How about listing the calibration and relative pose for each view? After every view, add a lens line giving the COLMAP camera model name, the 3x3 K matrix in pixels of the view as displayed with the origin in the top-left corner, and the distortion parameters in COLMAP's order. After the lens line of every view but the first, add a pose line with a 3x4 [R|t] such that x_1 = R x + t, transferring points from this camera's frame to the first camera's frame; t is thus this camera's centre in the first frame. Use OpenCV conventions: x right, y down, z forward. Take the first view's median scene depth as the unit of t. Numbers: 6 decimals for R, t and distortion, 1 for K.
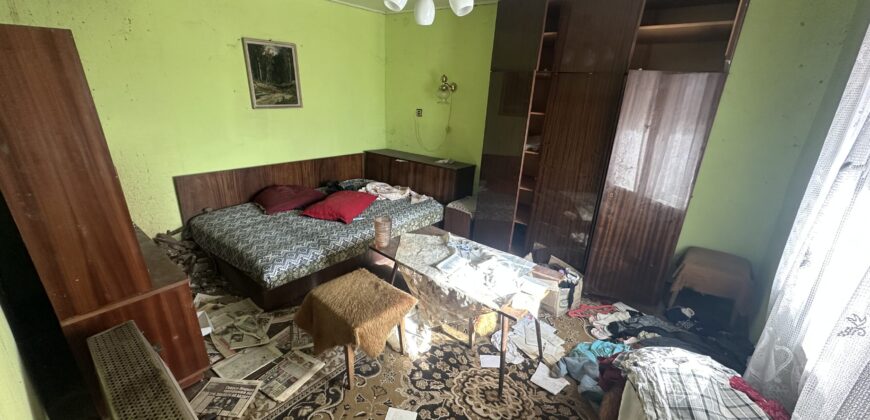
lens RADIAL K [[353.7, 0, 435.0], [0, 353.7, 210.0], [0, 0, 1]] dist [-0.002381, -0.000273]
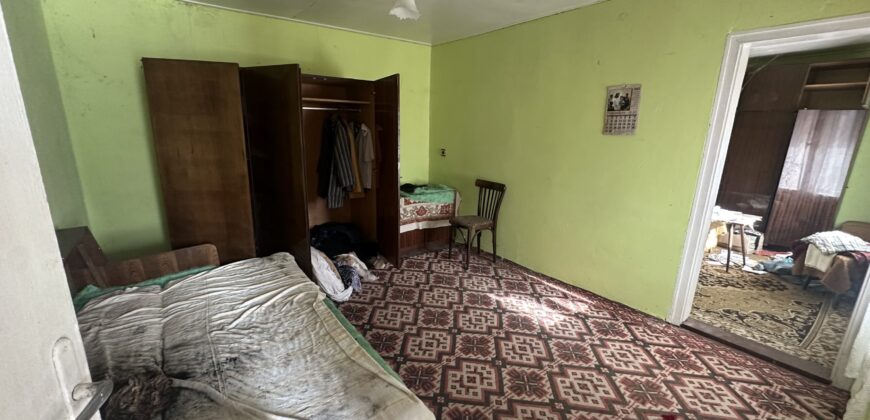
lens RADIAL K [[353.7, 0, 435.0], [0, 353.7, 210.0], [0, 0, 1]] dist [-0.002381, -0.000273]
pose [[0.968512, 0.048264, -0.244245, -0.658292], [-0.071045, 0.993816, -0.085337, 0.330043], [0.238616, 0.100002, 0.965951, -0.942773]]
